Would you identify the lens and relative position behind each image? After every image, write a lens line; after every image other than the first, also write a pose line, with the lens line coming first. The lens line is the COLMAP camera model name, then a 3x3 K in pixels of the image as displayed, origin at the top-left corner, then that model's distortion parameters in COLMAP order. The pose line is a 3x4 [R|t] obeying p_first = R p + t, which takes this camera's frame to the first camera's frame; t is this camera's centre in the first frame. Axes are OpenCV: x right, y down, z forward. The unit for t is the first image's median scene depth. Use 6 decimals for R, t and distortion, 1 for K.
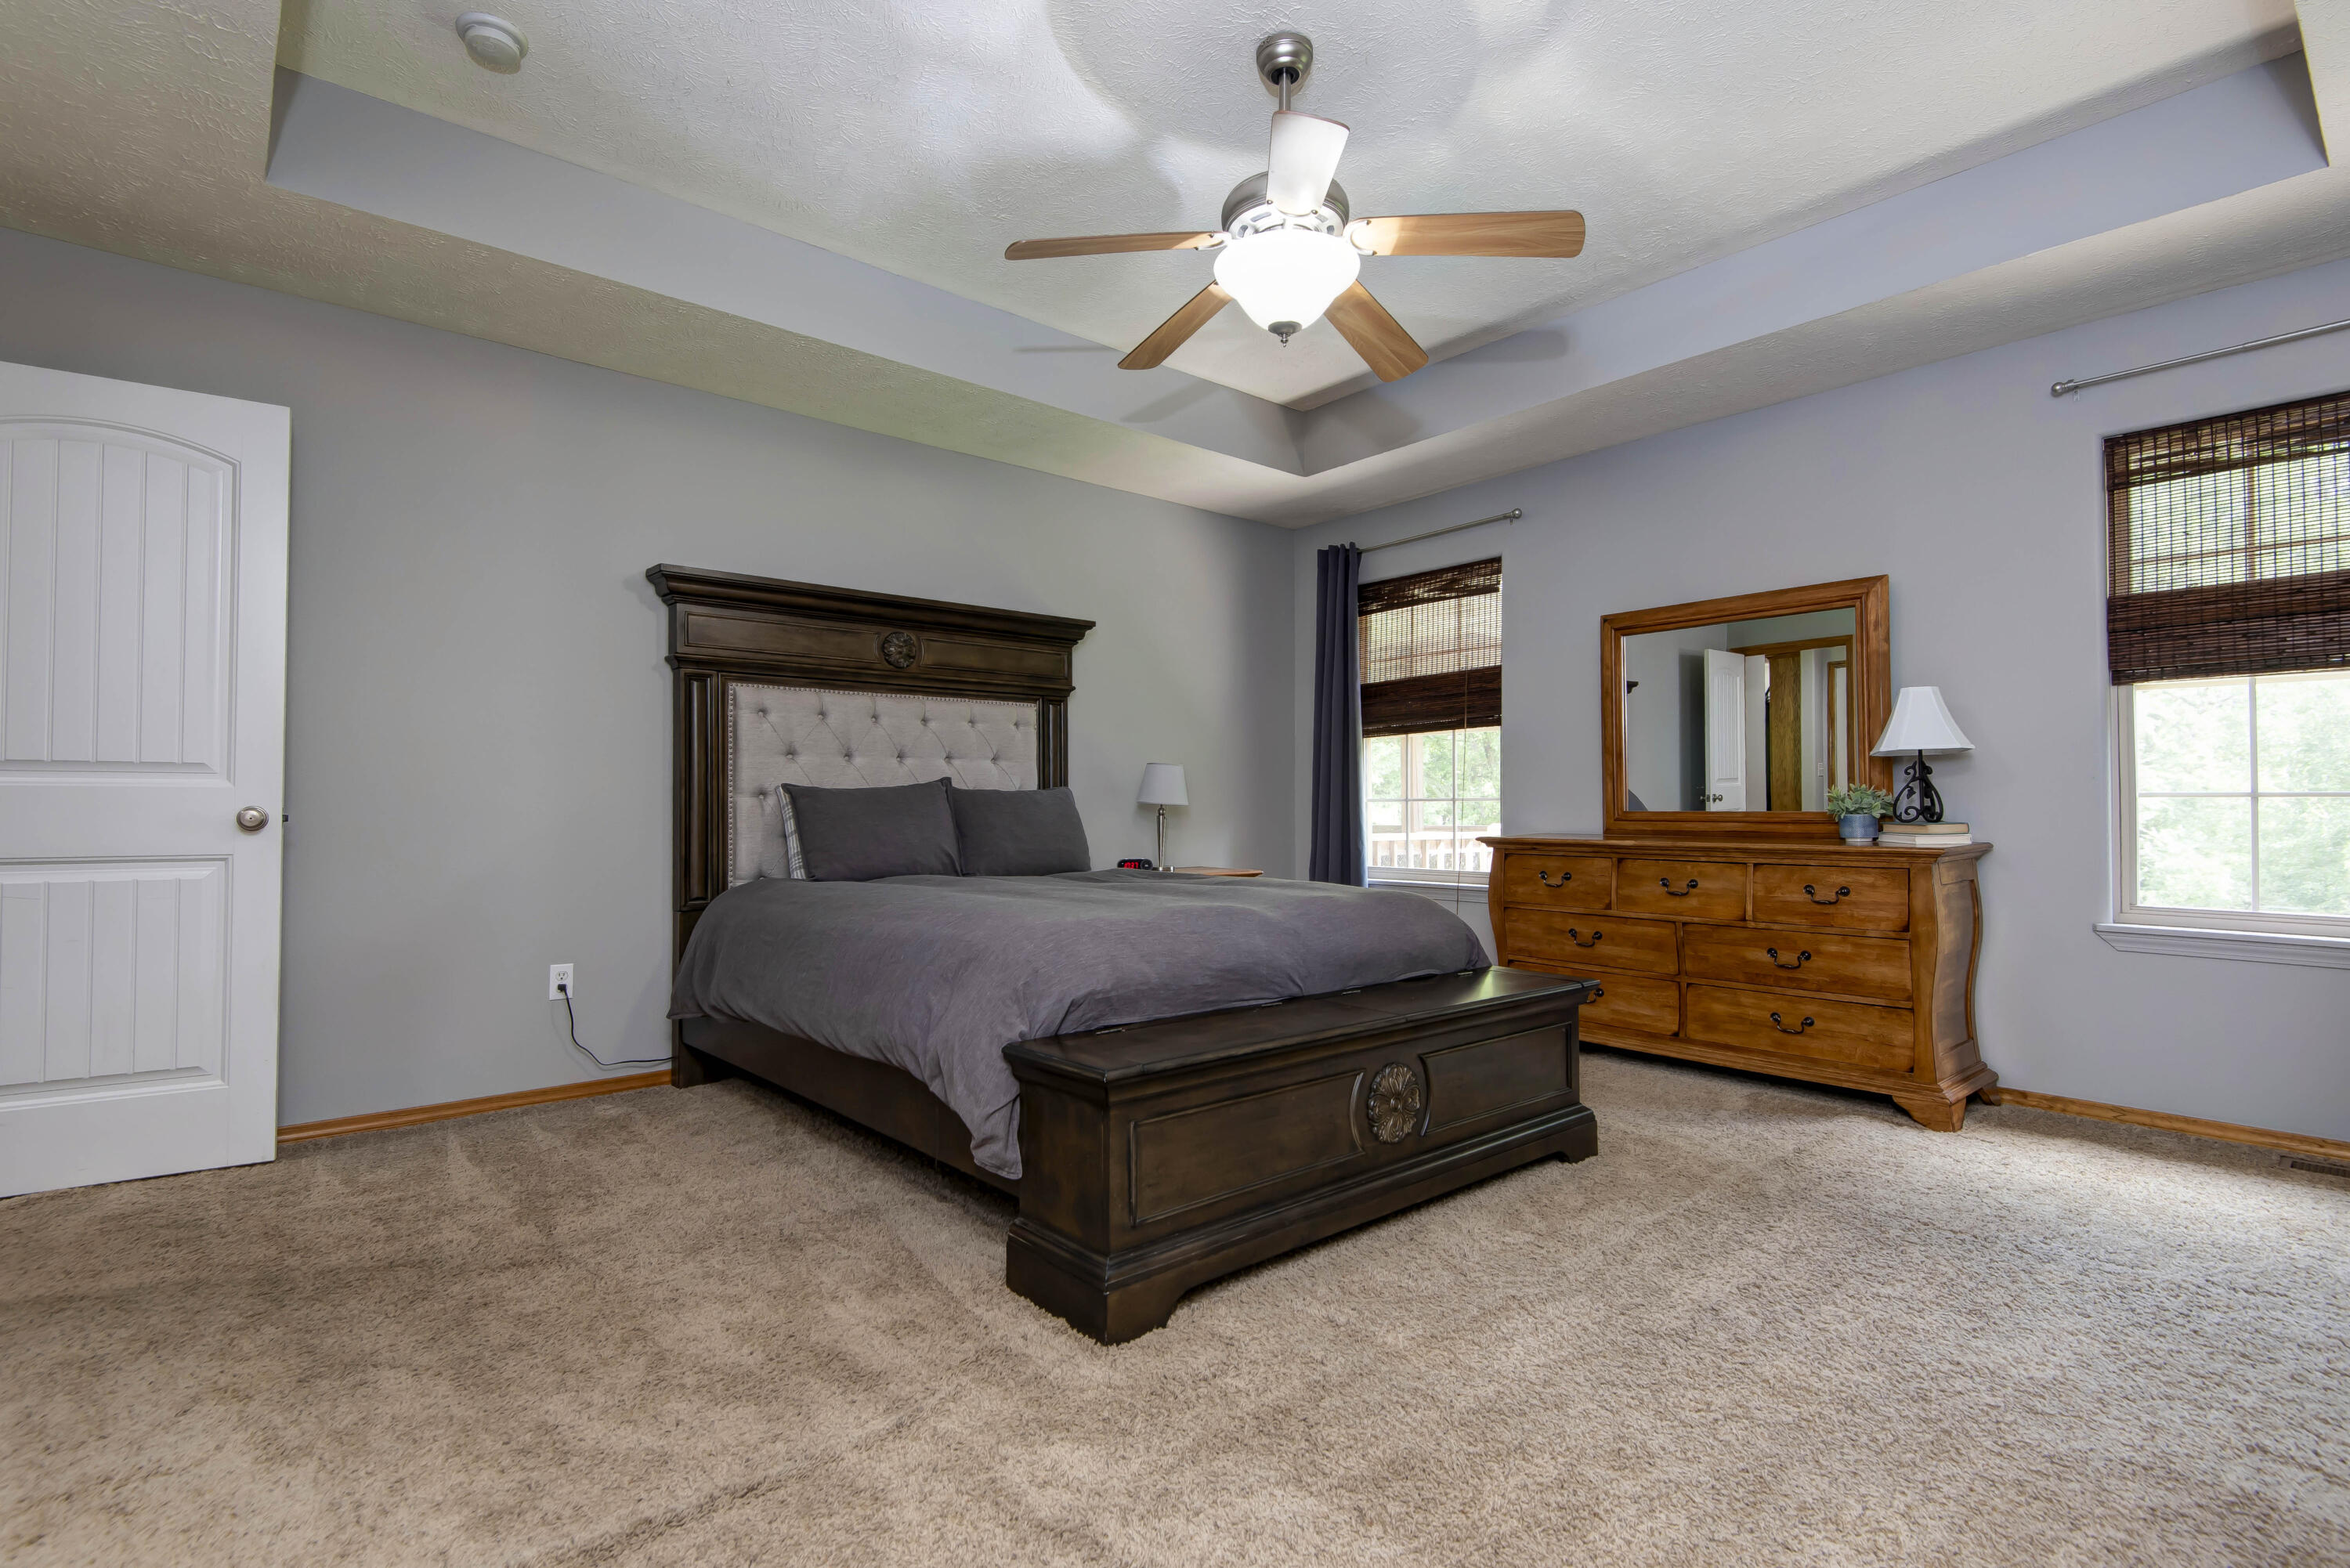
lens RADIAL K [[1090.9, 0, 1158.9], [0, 1090.9, 787.8], [0, 0, 1]] dist [-0.002589, -0.003349]
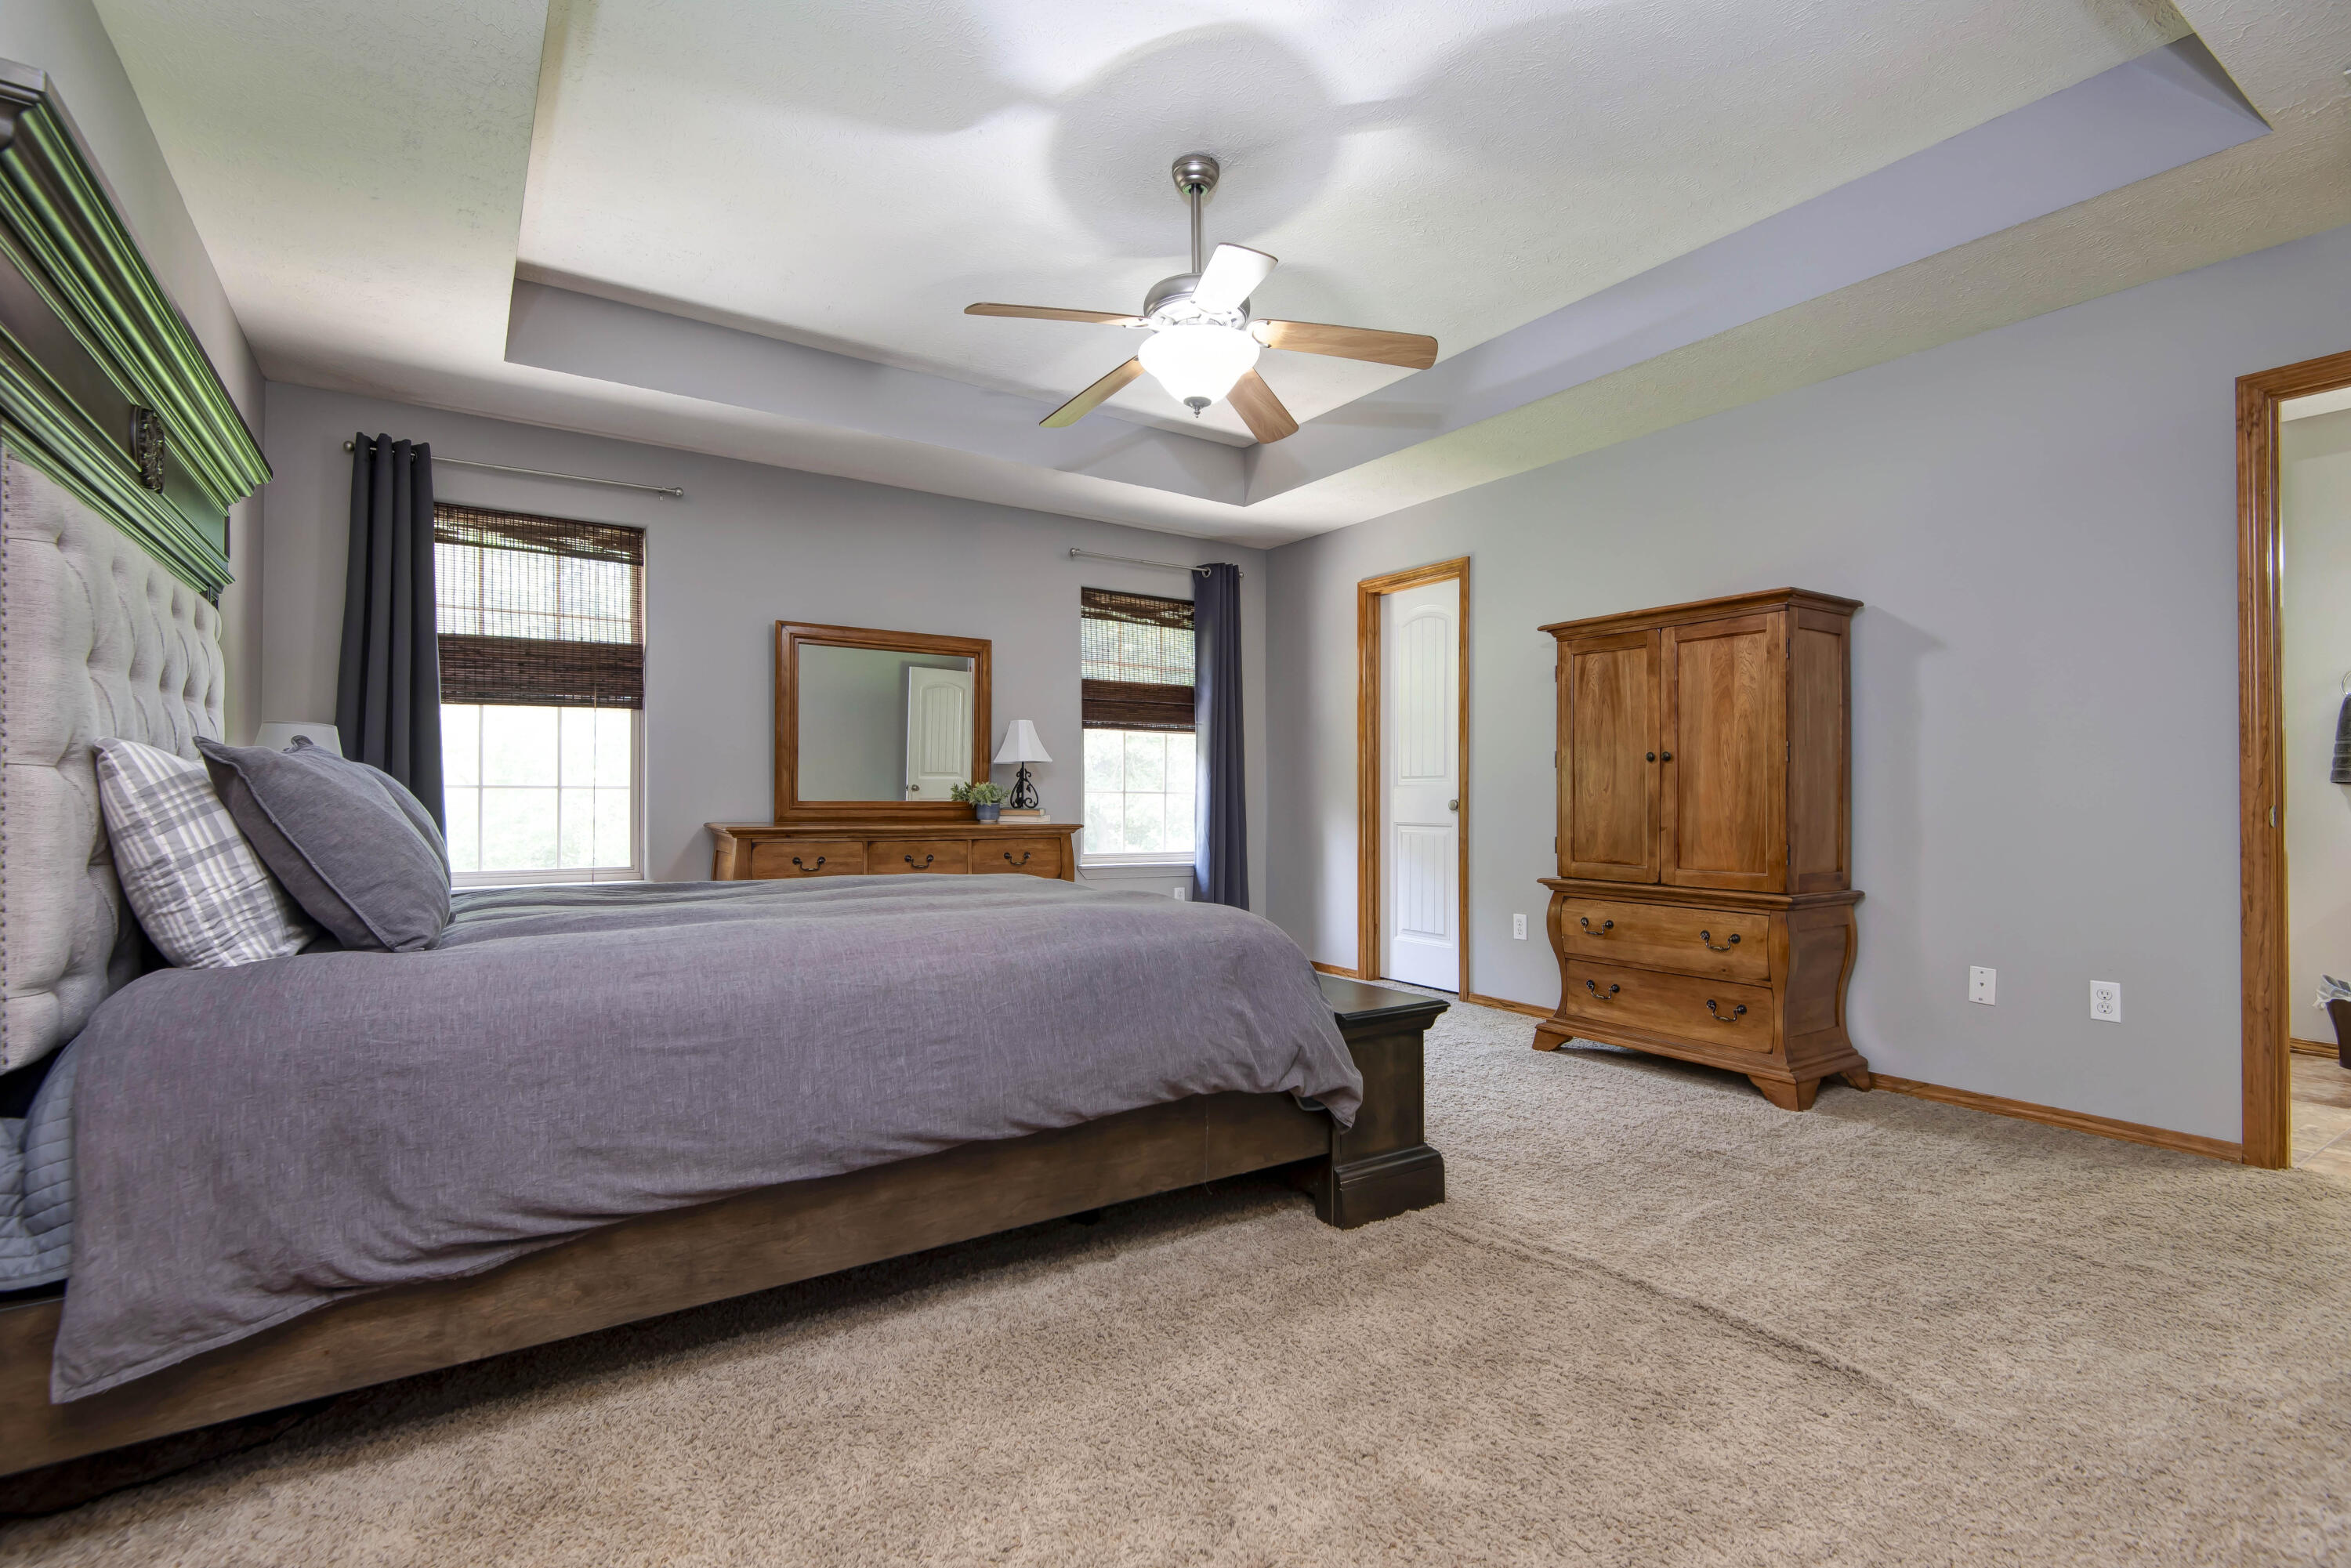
lens RADIAL K [[1091.4, 0, 1164.3], [0, 1091.4, 796.4], [0, 0, 1]] dist [-0.002589, -0.003349]
pose [[0.108926, 0.020109, 0.993846, -0.614873], [-0.013140, 0.999737, -0.018788, 0.031215], [-0.993963, -0.011013, 0.109162, 0.502362]]
